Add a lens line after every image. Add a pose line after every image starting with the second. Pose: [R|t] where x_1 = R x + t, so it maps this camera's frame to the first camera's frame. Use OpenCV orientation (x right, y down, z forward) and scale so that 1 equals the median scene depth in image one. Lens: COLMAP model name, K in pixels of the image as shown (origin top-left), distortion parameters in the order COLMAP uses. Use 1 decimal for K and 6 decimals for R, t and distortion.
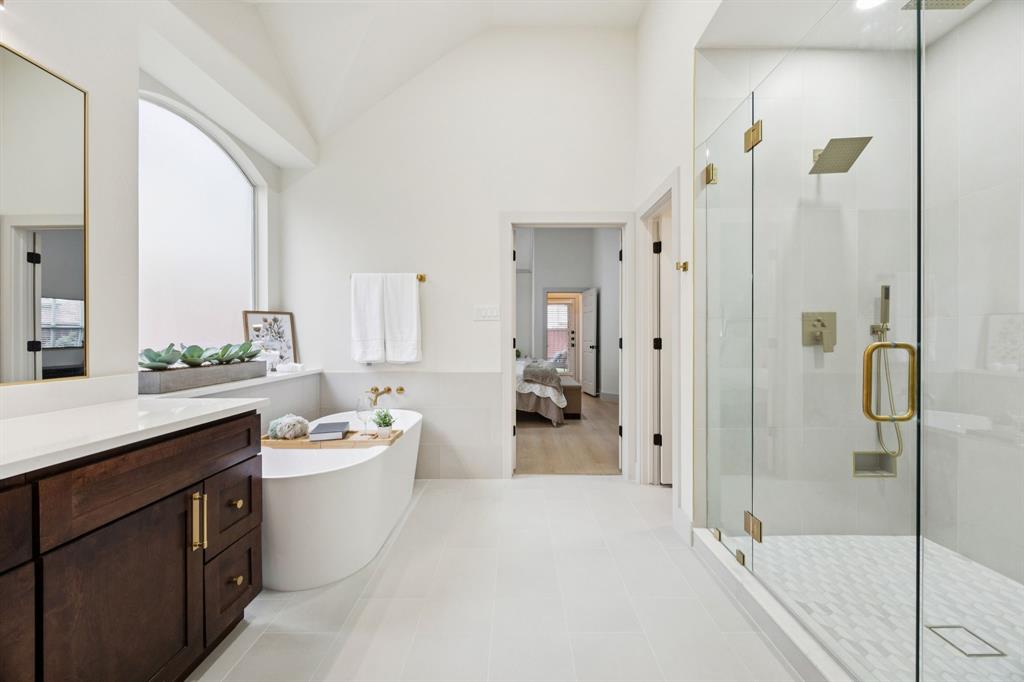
lens RADIAL K [[392.4, 0, 513.8], [0, 392.4, 338.0], [0, 0, 1]] dist [-0.001548, -0.000984]
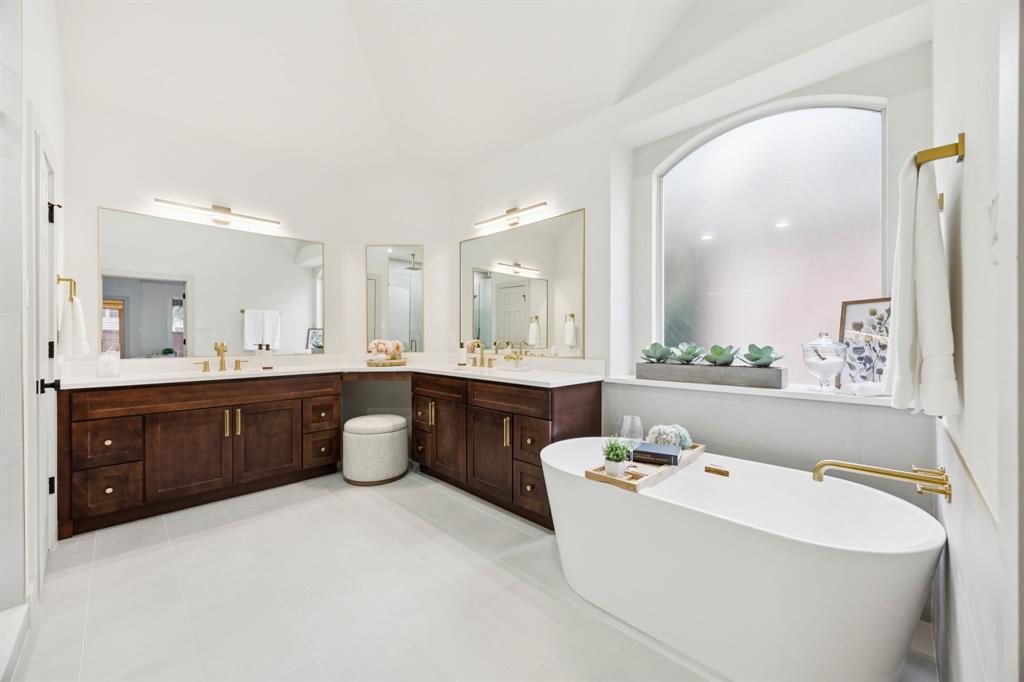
lens RADIAL K [[392.4, 0, 513.8], [0, 392.4, 338.7], [0, 0, 1]] dist [-0.001548, -0.000984]
pose [[-0.690185, -0.001344, -0.723632, 0.451110], [-0.005971, 0.999975, 0.003838, -0.001073], [0.723609, 0.006970, -0.690175, 1.830283]]
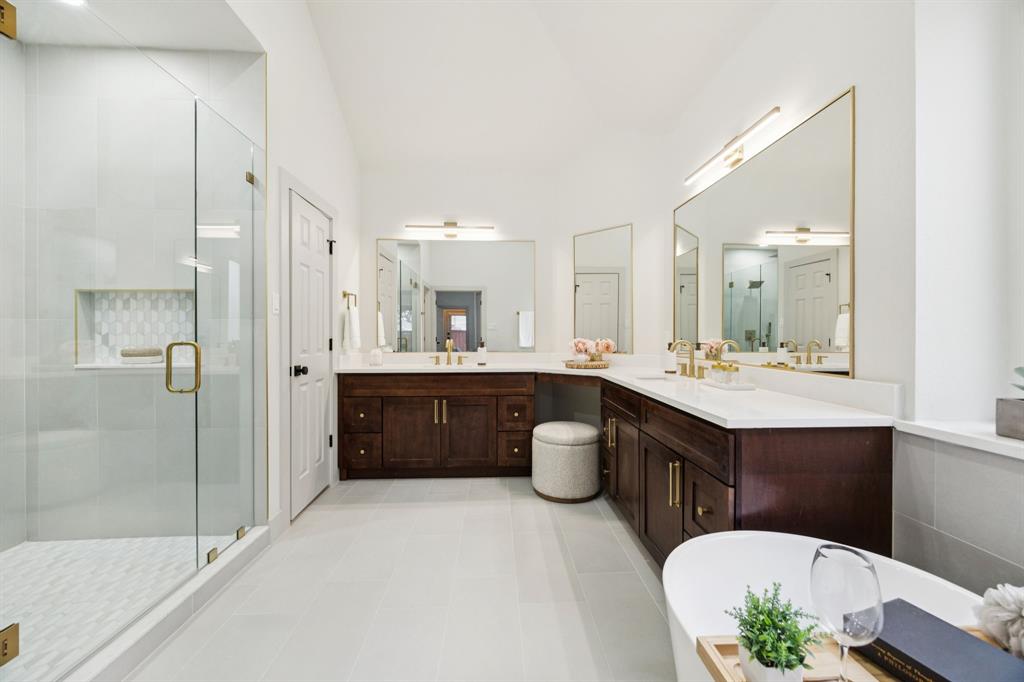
lens RADIAL K [[392.4, 0, 509.7], [0, 392.4, 337.3], [0, 0, 1]] dist [-0.001548, -0.000984]
pose [[-0.997820, -0.004084, -0.065864, -0.132583], [-0.004690, 0.999948, 0.009050, -0.004222], [0.065824, 0.009339, -0.997788, 1.706839]]
